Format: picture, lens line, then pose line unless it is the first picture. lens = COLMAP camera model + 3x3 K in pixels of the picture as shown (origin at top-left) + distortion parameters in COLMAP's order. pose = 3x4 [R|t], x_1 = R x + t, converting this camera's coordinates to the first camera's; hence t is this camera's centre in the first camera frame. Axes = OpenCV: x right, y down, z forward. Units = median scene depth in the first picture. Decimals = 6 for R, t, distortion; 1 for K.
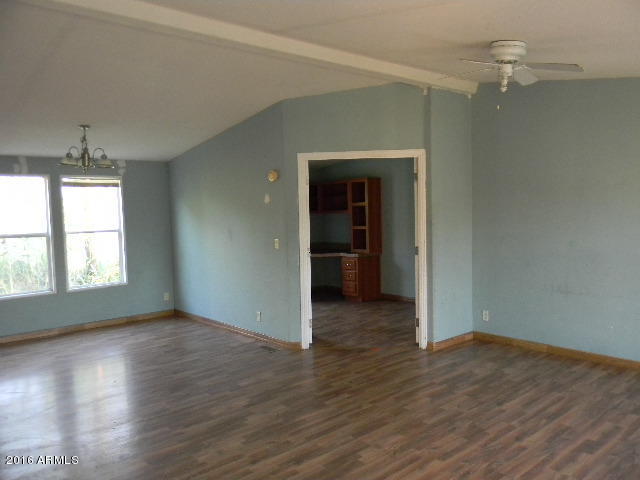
lens RADIAL K [[530.7, 0, 319.2], [0, 530.7, 237.9], [0, 0, 1]] dist [0.016698, -0.006652]
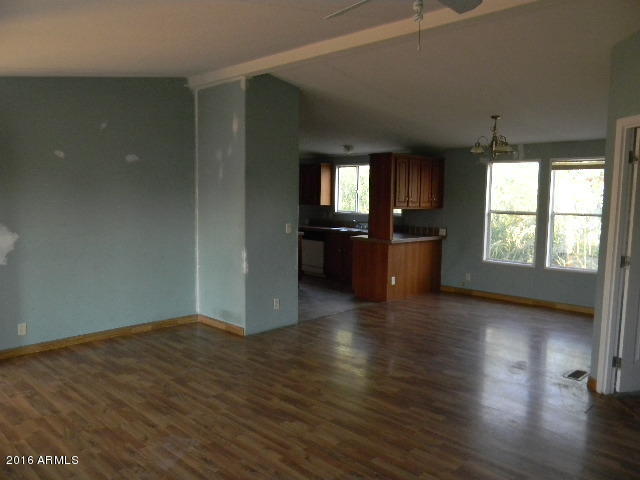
lens RADIAL K [[530.7, 0, 316.1], [0, 530.7, 242.8], [0, 0, 1]] dist [0.016698, -0.006652]
pose [[0.031999, 0.121509, -0.992074, 0.790953], [-0.072914, 0.990222, 0.118931, -0.062076], [0.996825, 0.068530, 0.040546, 0.693496]]
